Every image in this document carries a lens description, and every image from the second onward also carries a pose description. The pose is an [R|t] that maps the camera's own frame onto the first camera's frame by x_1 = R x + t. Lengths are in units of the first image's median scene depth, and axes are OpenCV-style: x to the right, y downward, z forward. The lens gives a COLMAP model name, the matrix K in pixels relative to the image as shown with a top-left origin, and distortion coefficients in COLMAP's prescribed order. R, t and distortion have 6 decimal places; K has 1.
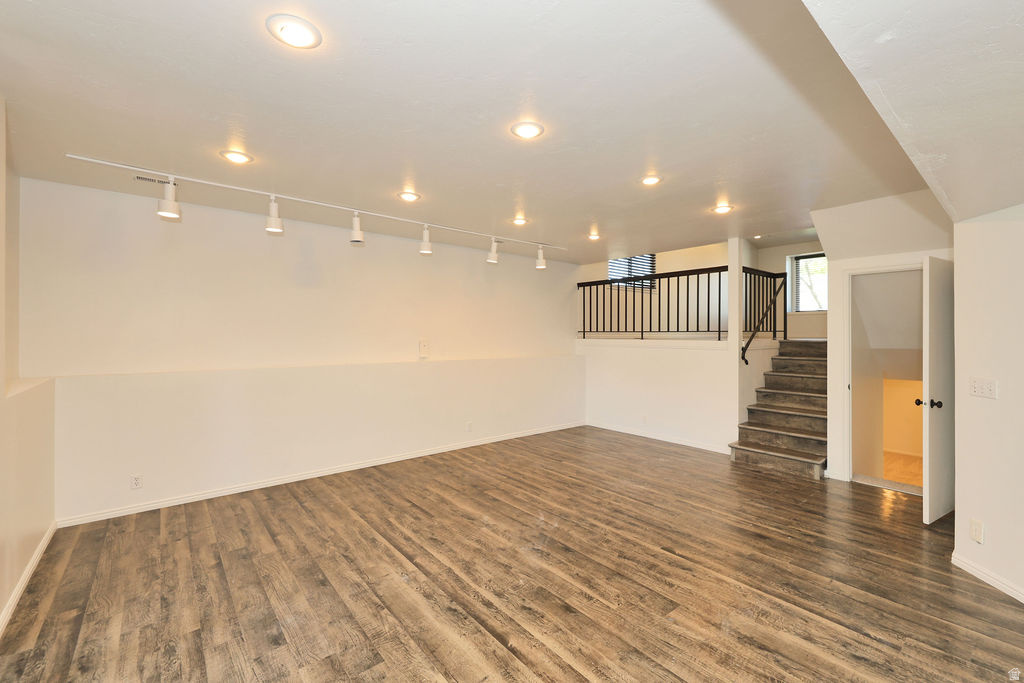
lens RADIAL K [[425.8, 0, 512.1], [0, 425.8, 335.4], [0, 0, 1]] dist [-0.005024, 0.000366]
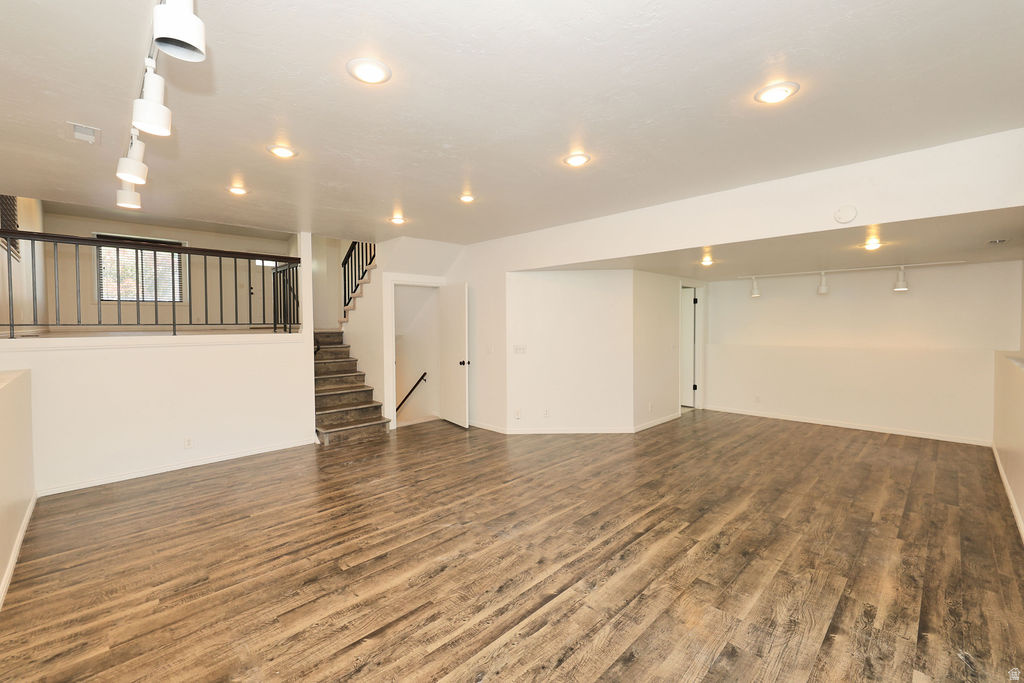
lens RADIAL K [[425.8, 0, 509.4], [0, 425.8, 333.7], [0, 0, 1]] dist [-0.005024, 0.000366]
pose [[-0.075540, -0.025961, 0.996805, -0.961723], [0.010276, 0.999588, 0.026812, -0.016181], [-0.997090, 0.012269, -0.075242, 1.037604]]
